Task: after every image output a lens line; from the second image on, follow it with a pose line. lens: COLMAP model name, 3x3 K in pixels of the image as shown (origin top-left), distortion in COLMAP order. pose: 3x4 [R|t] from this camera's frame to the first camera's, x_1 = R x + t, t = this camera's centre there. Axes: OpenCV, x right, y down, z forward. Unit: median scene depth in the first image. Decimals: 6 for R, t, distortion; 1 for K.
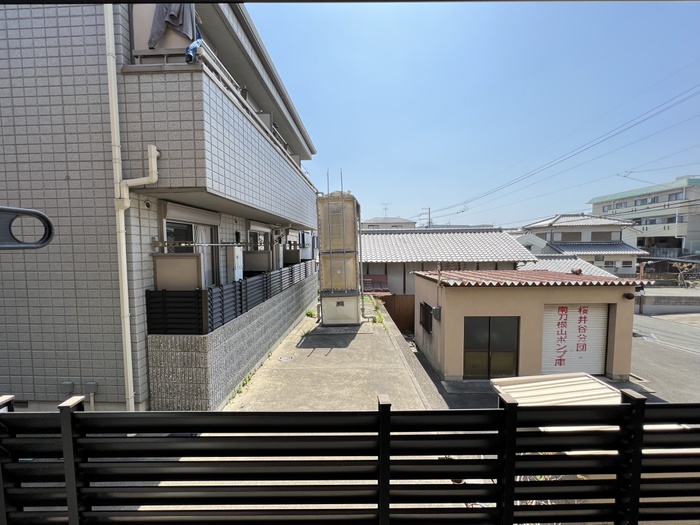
lens RADIAL K [[279.9, 0, 349.5], [0, 279.9, 261.3], [0, 0, 1]] dist [-0.002204, 0.000621]
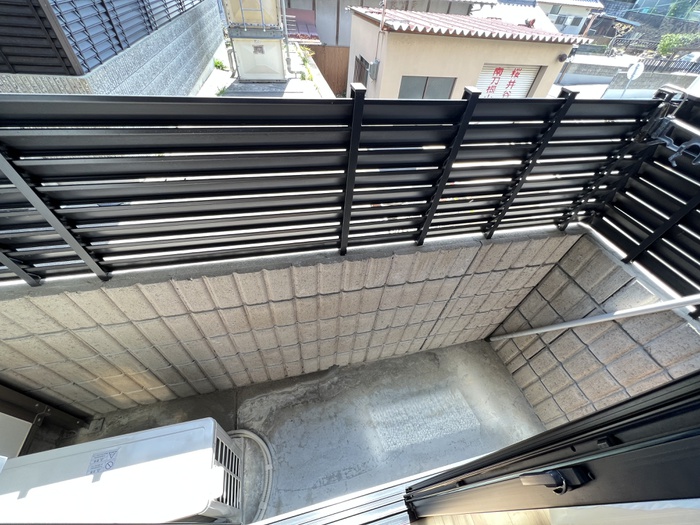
lens RADIAL K [[279.9, 0, 349.2], [0, 279.9, 261.8], [0, 0, 1]] dist [-0.002204, 0.000621]
pose [[0.971054, -0.103993, 0.215034, -0.016765], [-0.074414, 0.723740, 0.686049, 0.026677], [-0.226973, -0.682192, 0.695052, -0.005482]]
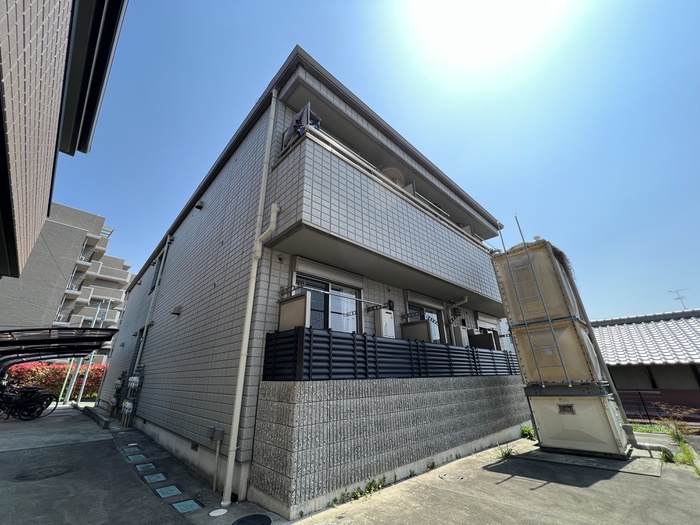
lens RADIAL K [[279.9, 0, 350.1], [0, 279.9, 260.5], [0, 0, 1]] dist [-0.002204, 0.000621]
pose [[0.722117, -0.268705, -0.637452, 0.097328], [-0.026074, 0.910251, -0.413235, 0.121347], [0.691279, 0.315025, 0.650302, 0.200188]]
